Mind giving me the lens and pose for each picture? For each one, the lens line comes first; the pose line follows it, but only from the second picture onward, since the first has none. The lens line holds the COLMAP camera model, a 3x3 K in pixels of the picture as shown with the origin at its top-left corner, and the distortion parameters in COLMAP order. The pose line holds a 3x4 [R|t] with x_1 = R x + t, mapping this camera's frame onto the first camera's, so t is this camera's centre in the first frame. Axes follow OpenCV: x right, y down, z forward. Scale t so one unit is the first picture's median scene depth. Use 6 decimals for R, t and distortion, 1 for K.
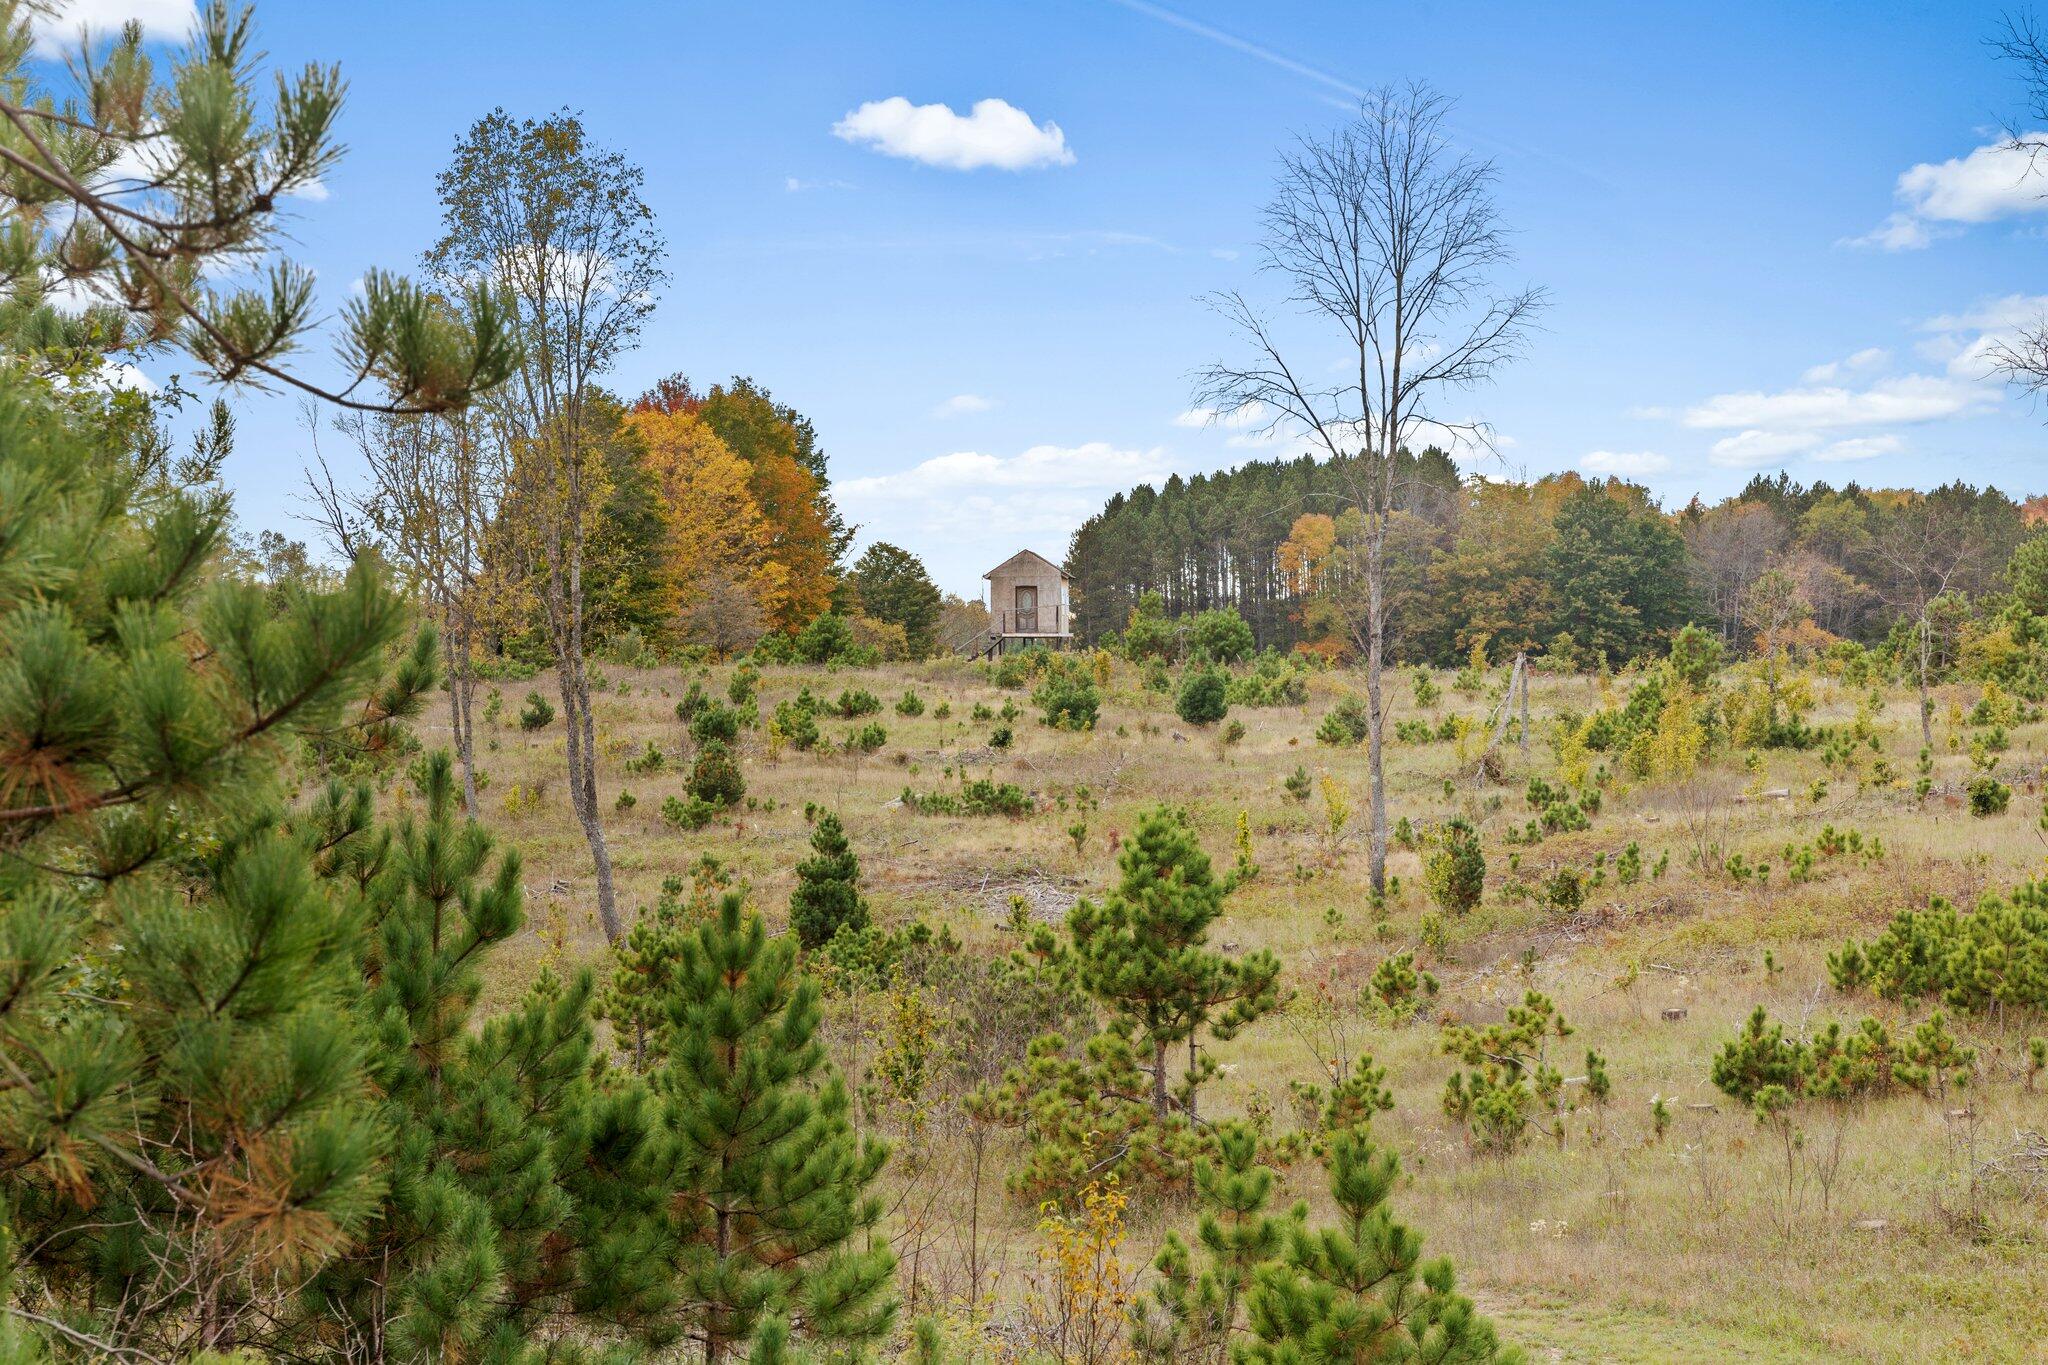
lens RADIAL K [[3338.1, 0, 1024.0], [0, 3338.1, 682.5], [0, 0, 1]] dist [0.006499, -0.018089]
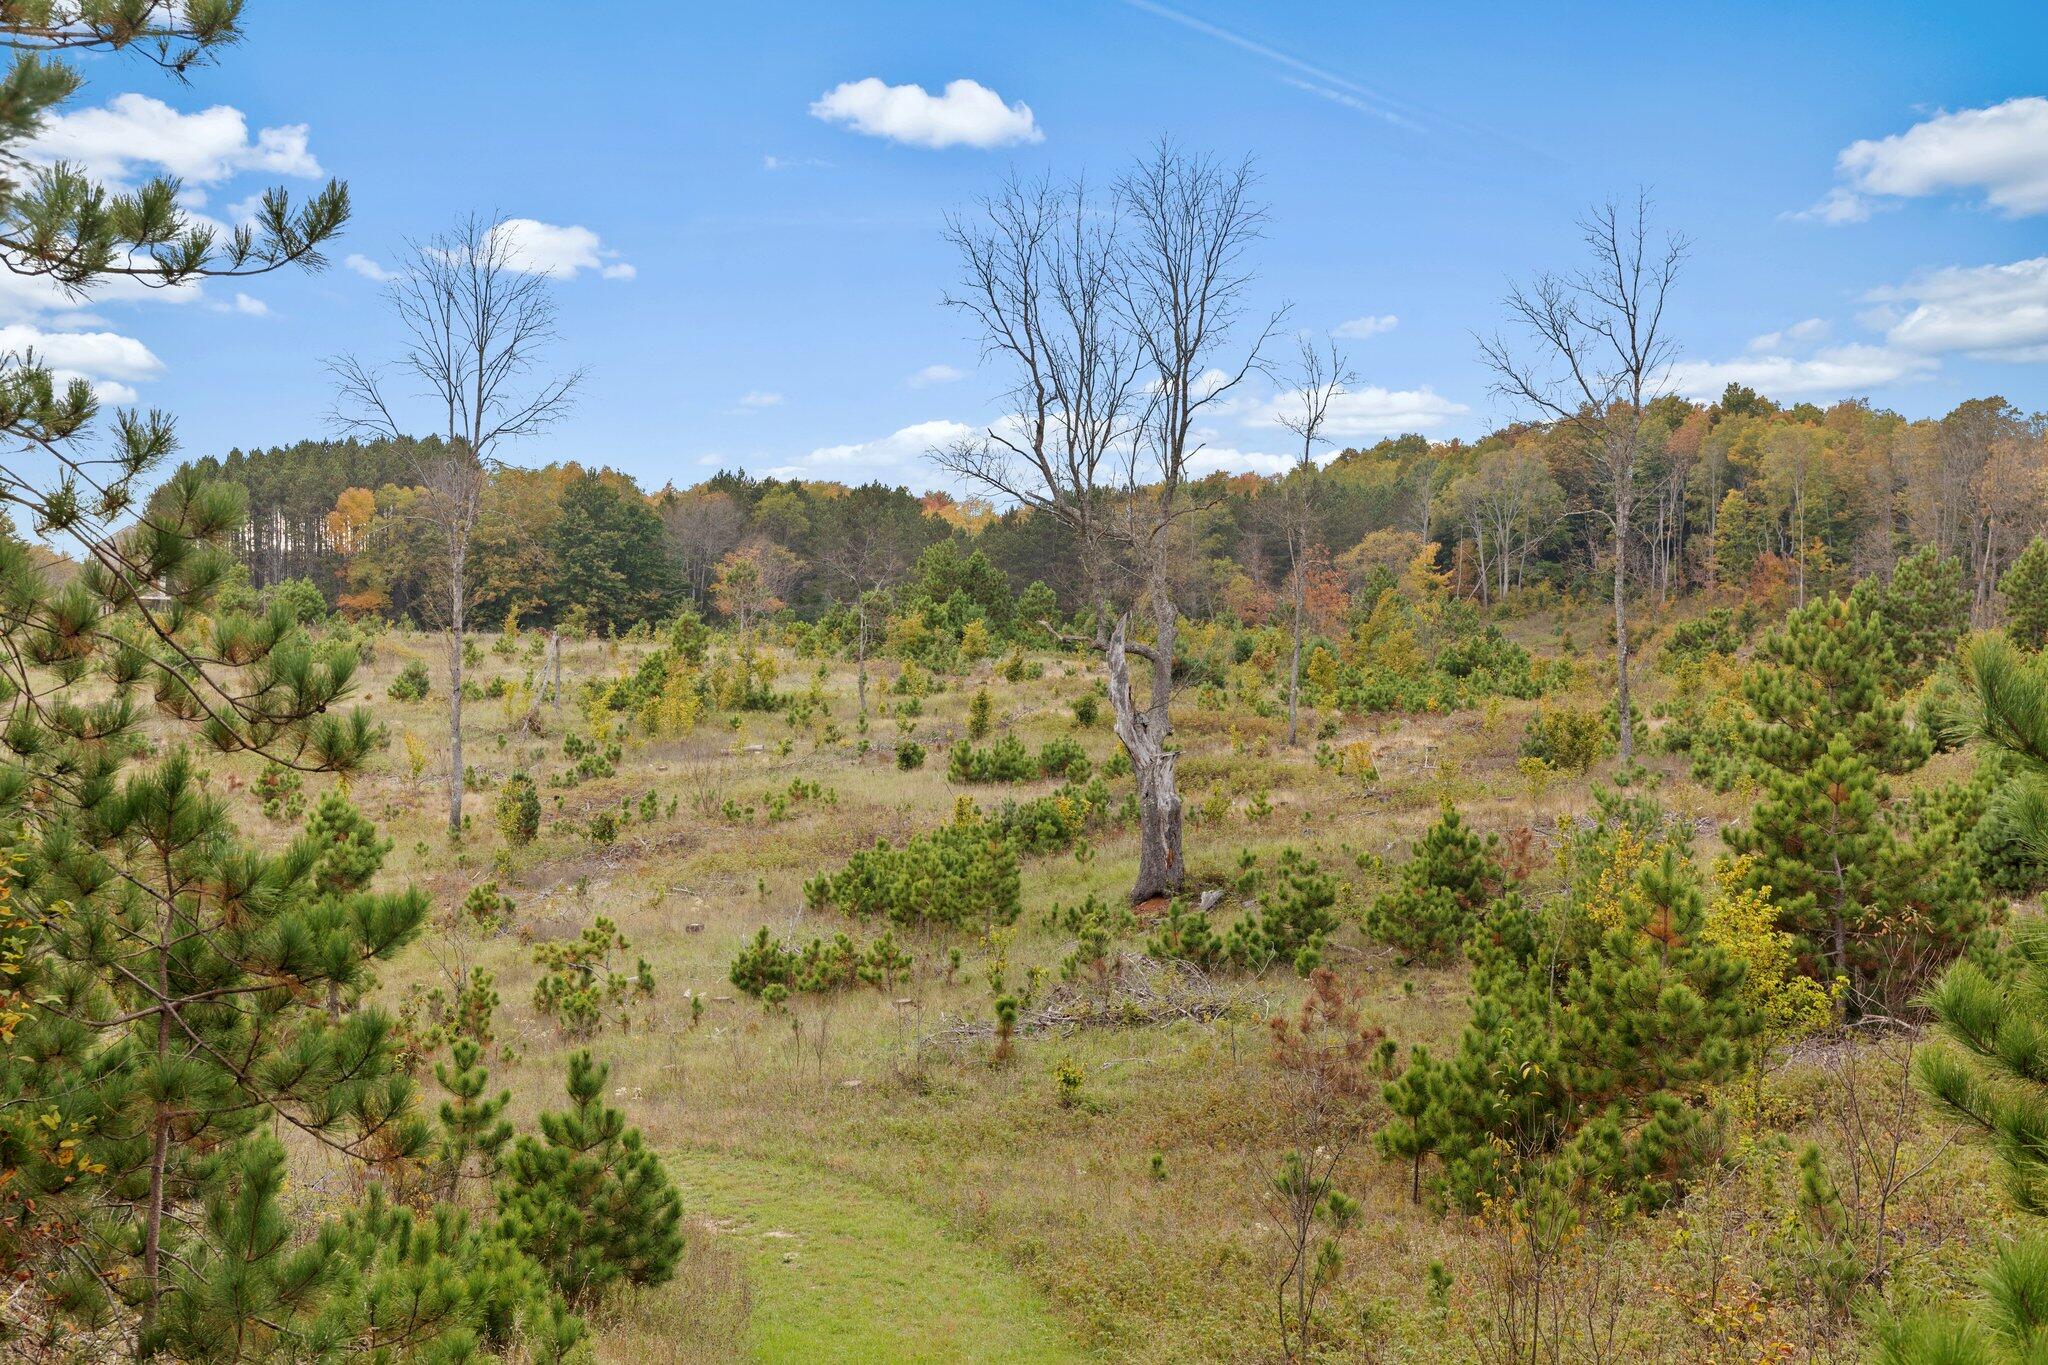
lens RADIAL K [[2765.1, 0, 1024.0], [0, 2765.1, 682.5], [0, 0, 1]] dist [0.006186, 0.011347]
pose [[0.945875, 0.015227, 0.324173, -0.033619], [-0.022370, 0.999582, 0.018320, -0.017941], [-0.323758, -0.024580, 0.945820, -0.079896]]
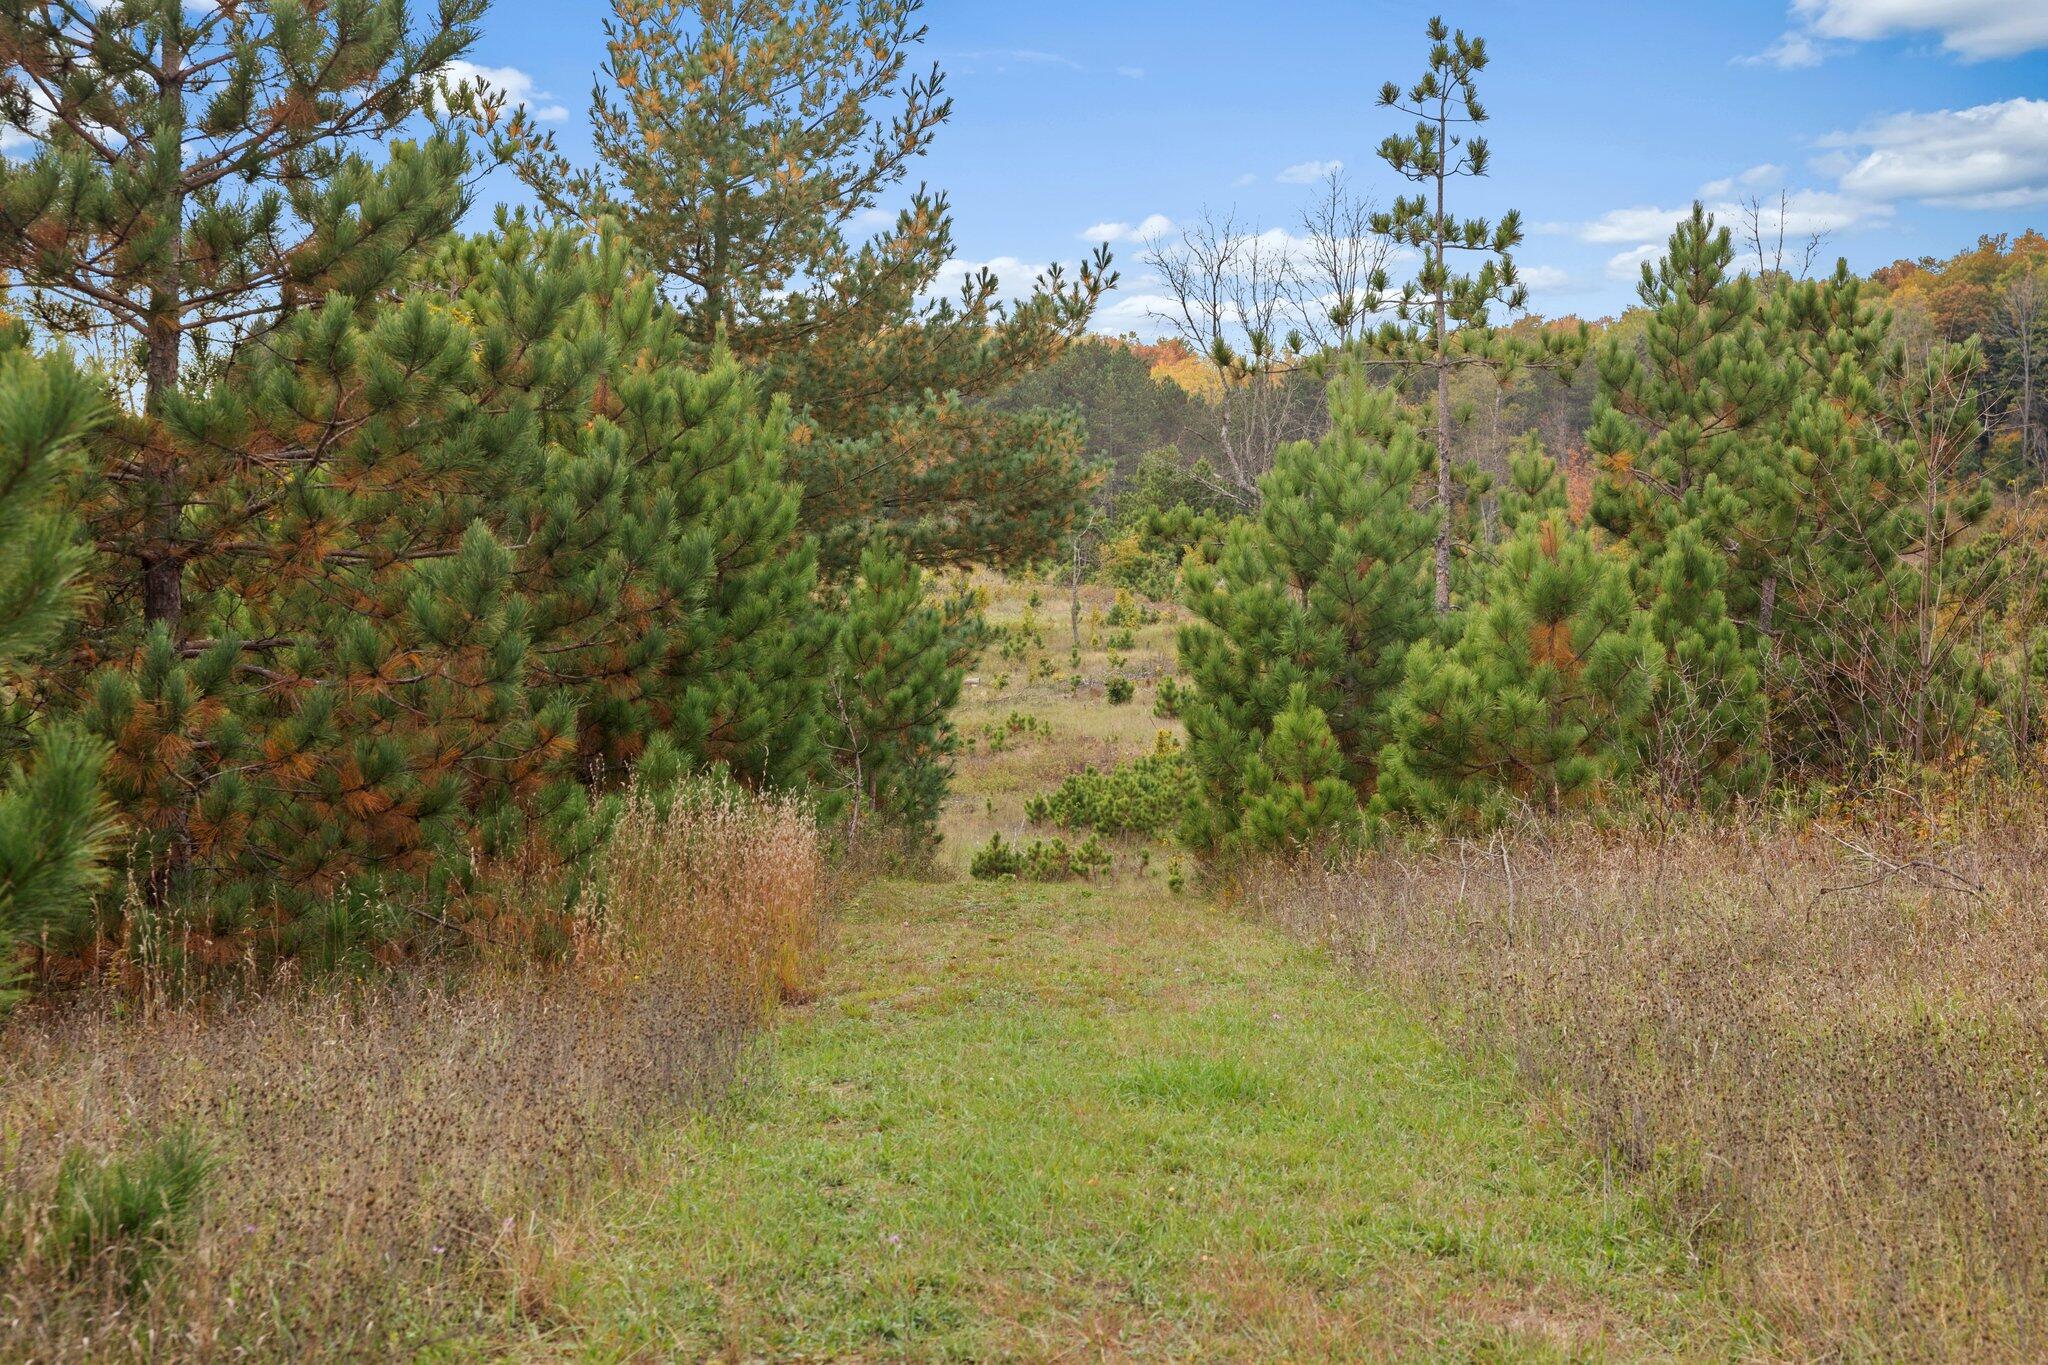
lens RADIAL K [[3795.2, 0, 1024.0], [0, 3795.2, 682.5], [0, 0, 1]] dist [-0.002250, -0.018070]
pose [[0.966725, 0.011719, 0.255550, -0.179409], [-0.025434, 0.998404, 0.050432, -0.053699], [-0.254551, -0.055253, 0.965480, -0.602952]]
